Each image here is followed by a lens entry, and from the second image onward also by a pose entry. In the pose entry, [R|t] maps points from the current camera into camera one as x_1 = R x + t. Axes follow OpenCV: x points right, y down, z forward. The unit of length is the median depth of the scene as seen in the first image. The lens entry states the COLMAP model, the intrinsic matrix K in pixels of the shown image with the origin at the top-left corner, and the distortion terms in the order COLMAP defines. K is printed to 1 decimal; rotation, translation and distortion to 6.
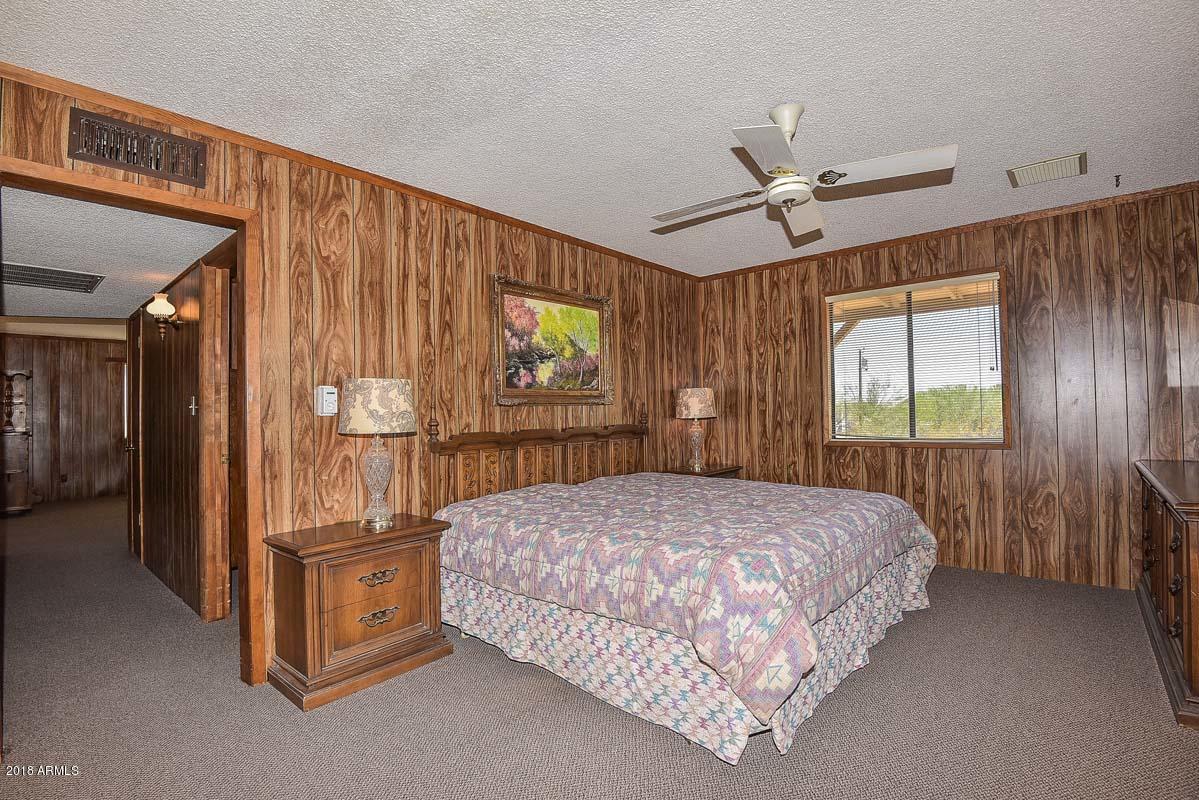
lens RADIAL K [[552.9, 0, 596.5], [0, 552.9, 394.0], [0, 0, 1]] dist [-0.029990, -0.005197]
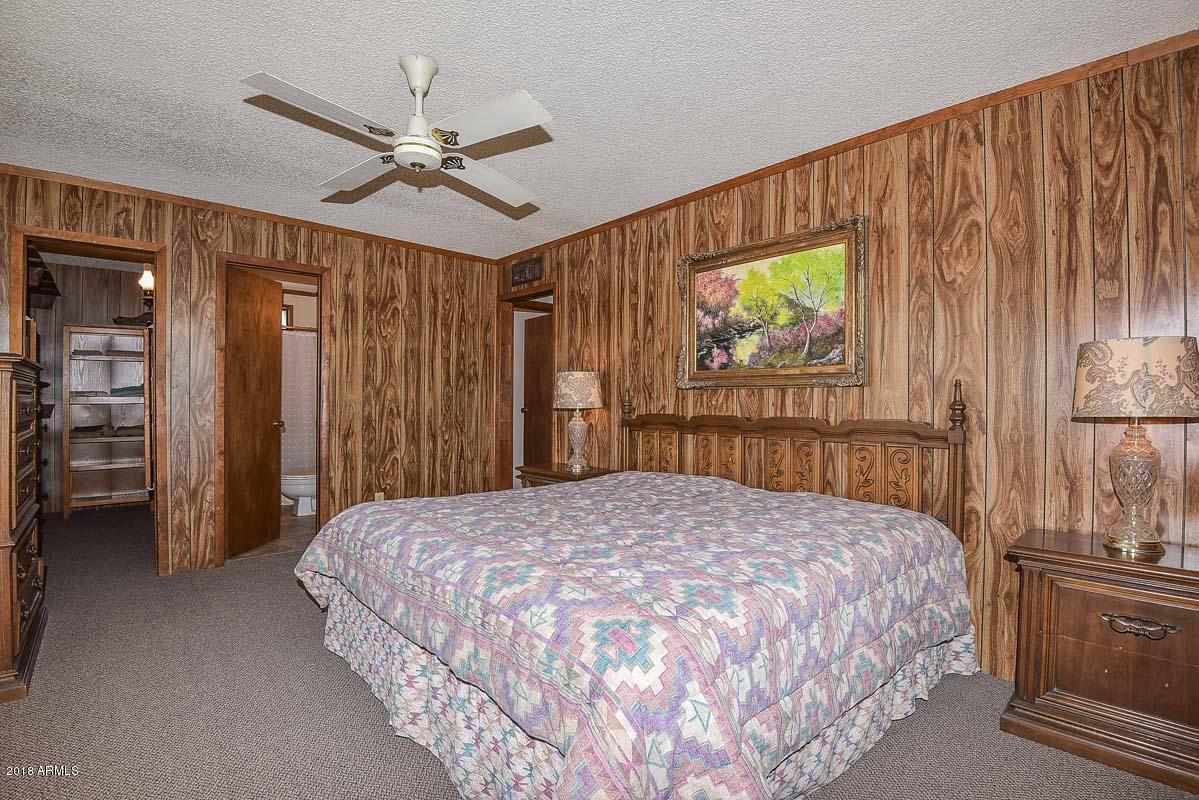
lens RADIAL K [[552.9, 0, 618.7], [0, 552.9, 409.9], [0, 0, 1]] dist [-0.029990, -0.005197]
pose [[-0.094303, 0.025348, -0.995221, 0.806154], [0.018689, 0.999545, 0.023687, 0.031940], [0.995368, -0.016366, -0.094734, 0.942254]]
